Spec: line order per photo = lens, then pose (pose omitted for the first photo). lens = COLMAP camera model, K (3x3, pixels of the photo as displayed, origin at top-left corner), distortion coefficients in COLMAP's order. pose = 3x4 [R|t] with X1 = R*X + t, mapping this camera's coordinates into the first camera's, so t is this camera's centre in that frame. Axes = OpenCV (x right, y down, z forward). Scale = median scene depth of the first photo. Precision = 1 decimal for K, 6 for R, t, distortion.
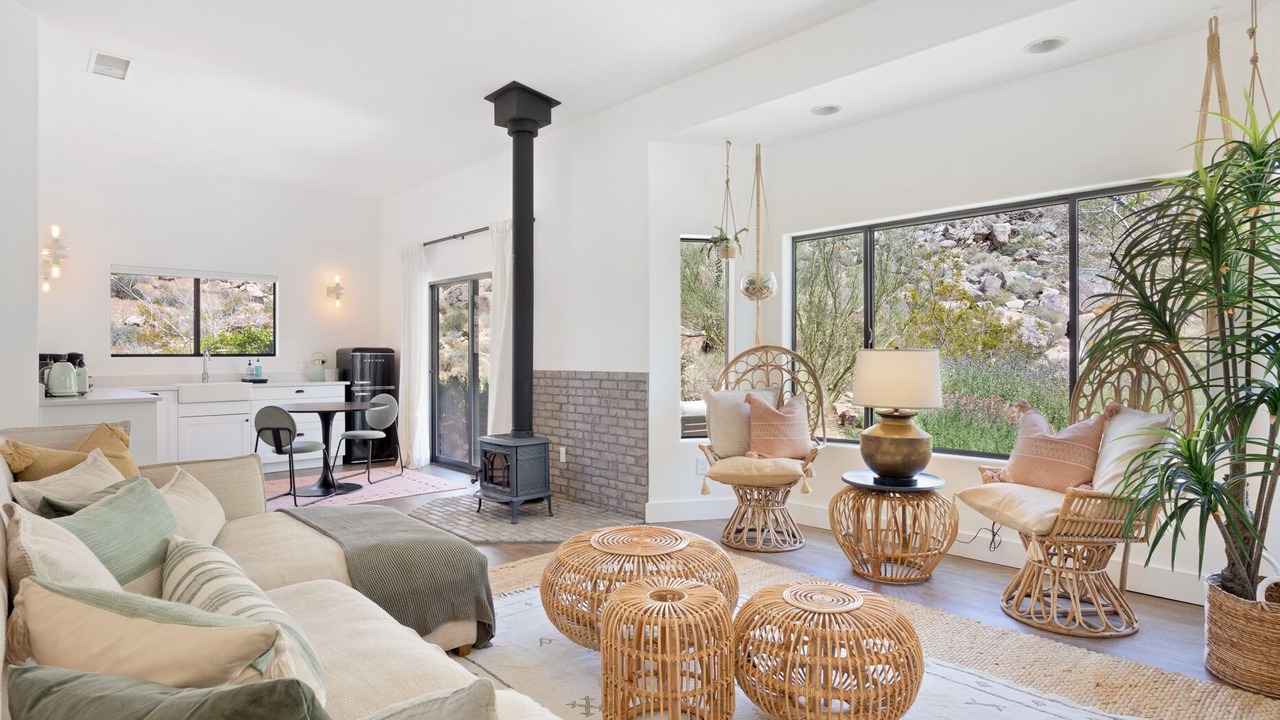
lens RADIAL K [[734.1, 0, 631.5], [0, 734.1, 362.4], [0, 0, 1]] dist [-0.003408, 0.000492]
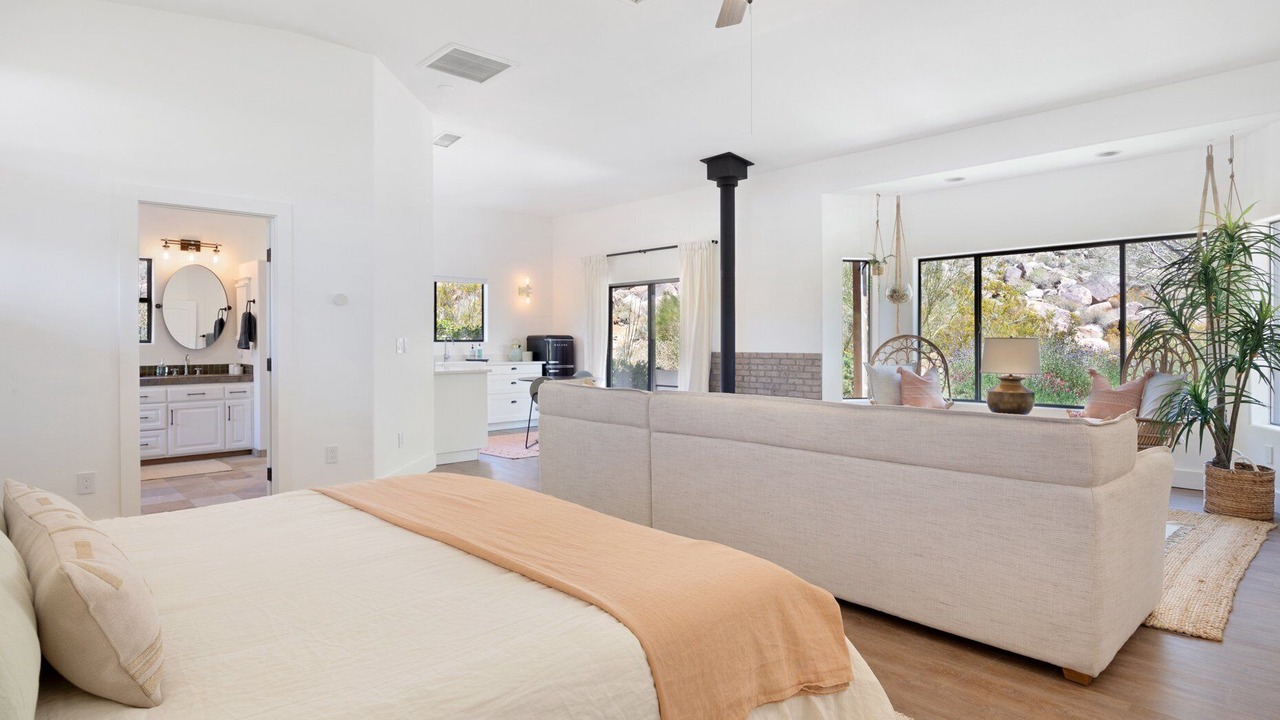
lens RADIAL K [[719.2, 0, 650.5], [0, 719.2, 347.0], [0, 0, 1]] dist [-0.002995, 0.003555]
pose [[0.999999, 0.000826, -0.001141, -0.427350], [-0.000828, 0.999999, -0.001258, 0.004977], [0.001140, 0.001259, 0.999999, -0.570163]]
